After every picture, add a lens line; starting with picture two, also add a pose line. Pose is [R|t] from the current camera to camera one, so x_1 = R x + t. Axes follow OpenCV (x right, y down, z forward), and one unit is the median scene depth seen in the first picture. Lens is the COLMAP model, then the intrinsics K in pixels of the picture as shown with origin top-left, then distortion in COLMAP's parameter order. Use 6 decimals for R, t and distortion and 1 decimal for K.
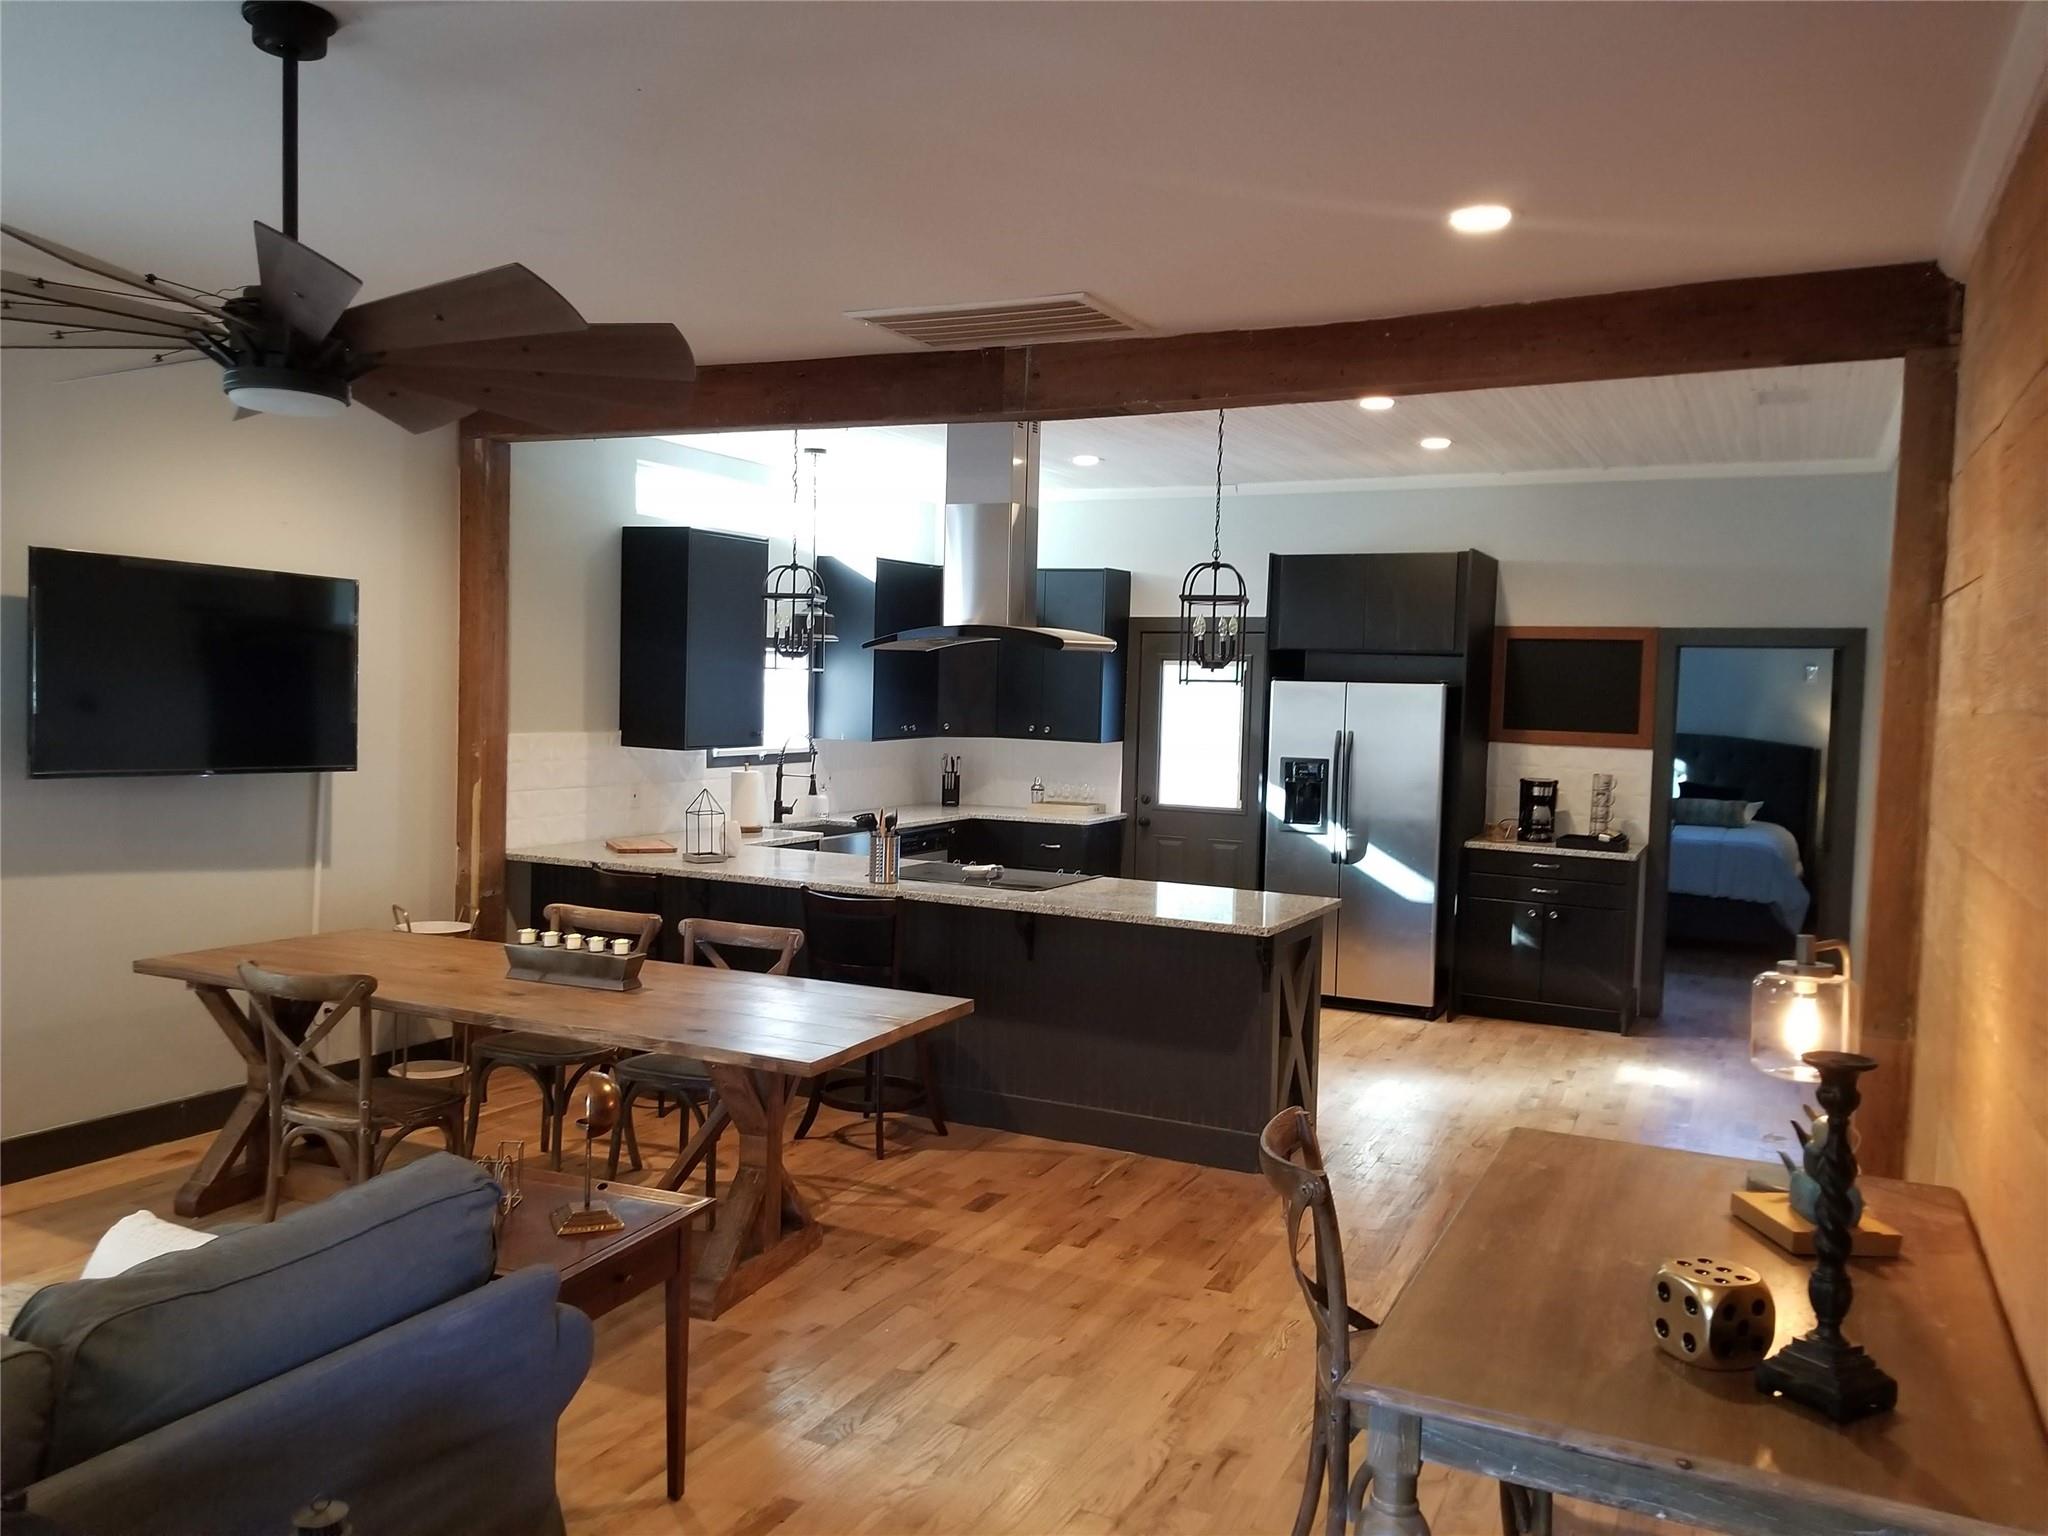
lens RADIAL K [[1596.0, 0, 1012.9], [0, 1596.0, 764.1], [0, 0, 1]] dist [0.085269, -0.144197]
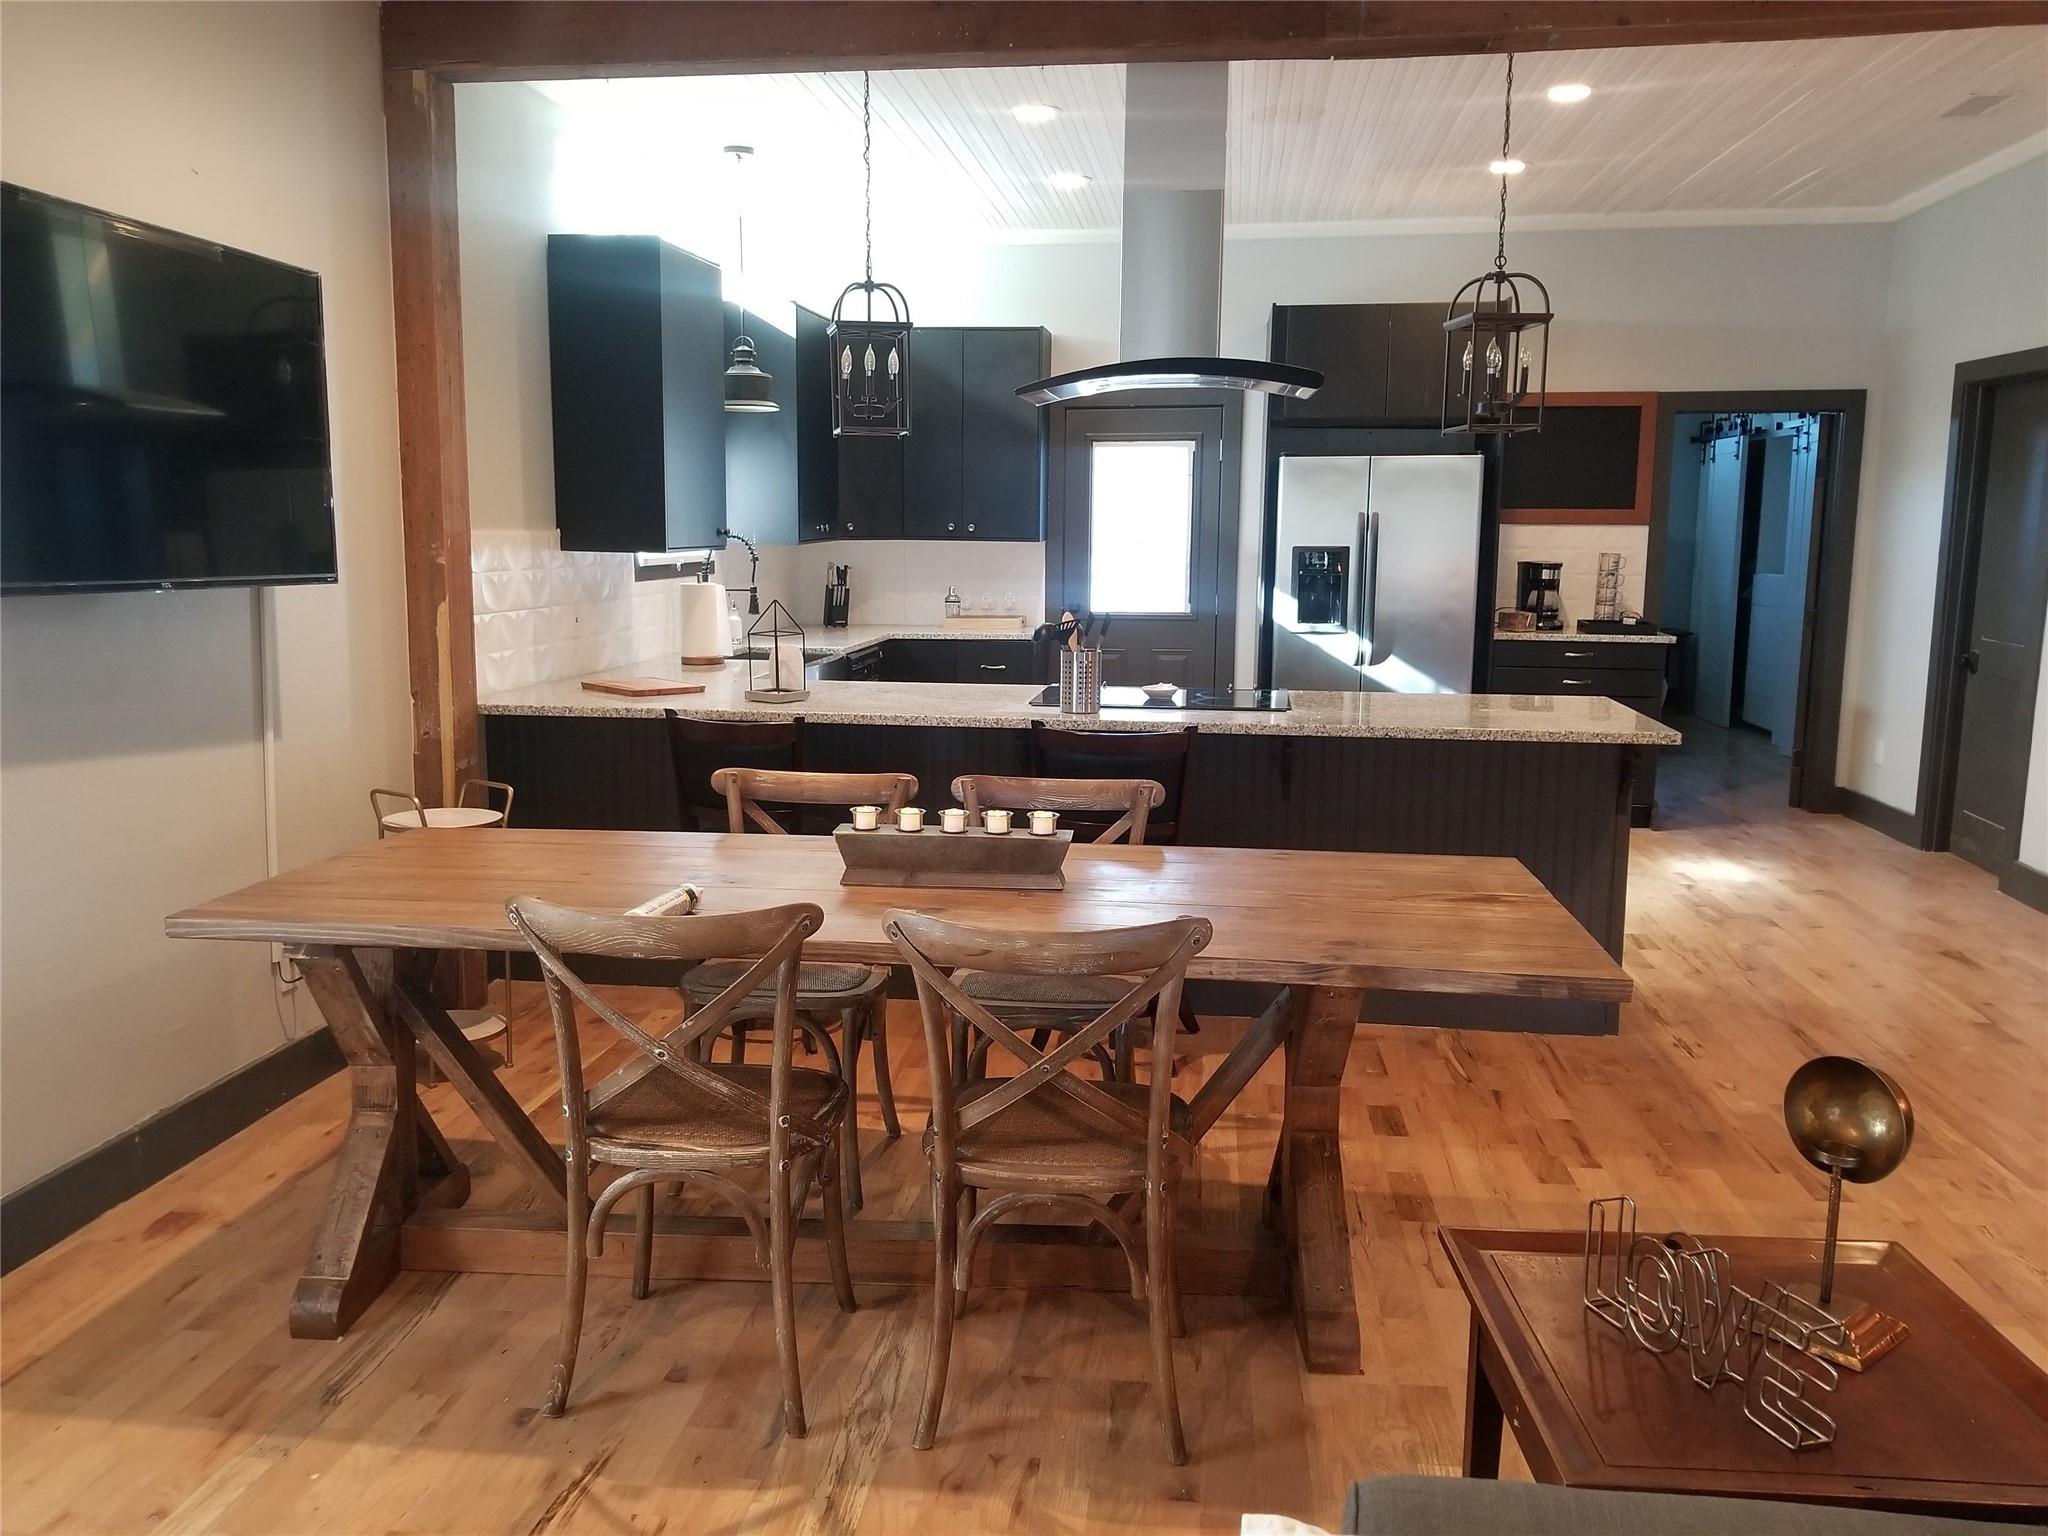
lens RADIAL K [[1596.0, 0, 1012.9], [0, 1596.0, 764.1], [0, 0, 1]] dist [0.085269, -0.144197]
pose [[0.949881, -0.070549, 0.304547, -0.255764], [0.037953, 0.993022, 0.111659, 0.010176], [-0.310299, -0.094505, 0.945930, 0.226243]]
